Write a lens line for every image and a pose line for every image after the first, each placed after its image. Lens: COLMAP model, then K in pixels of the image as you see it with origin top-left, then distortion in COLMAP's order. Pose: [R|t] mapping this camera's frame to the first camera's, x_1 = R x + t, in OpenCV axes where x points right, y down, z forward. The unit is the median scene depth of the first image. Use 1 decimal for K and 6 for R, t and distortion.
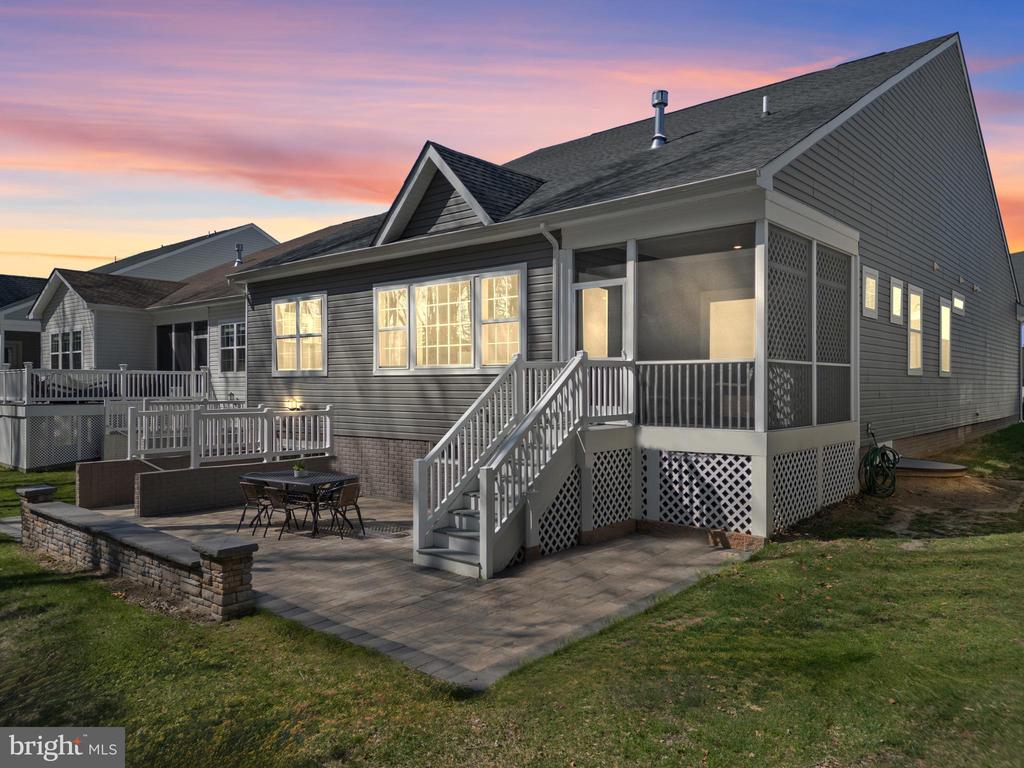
lens RADIAL K [[719.9, 0, 512.0], [0, 719.9, 384.0], [0, 0, 1]] dist [0.000225, 0.000135]
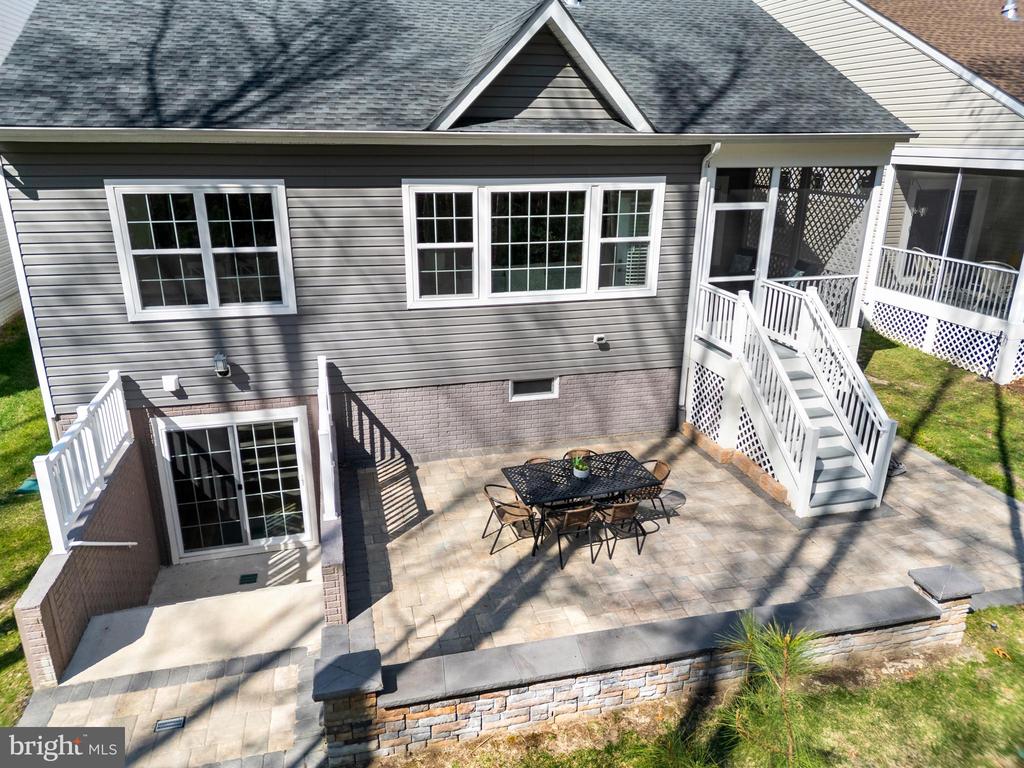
lens RADIAL K [[719.9, 0, 512.0], [0, 719.9, 384.0], [0, 0, 1]] dist [0.000225, 0.000135]
pose [[0.557485, -0.269626, 0.785183, -0.817652], [-0.006305, 0.944388, 0.328772, -0.201243], [-0.830163, -0.188235, 0.524782, 0.571077]]
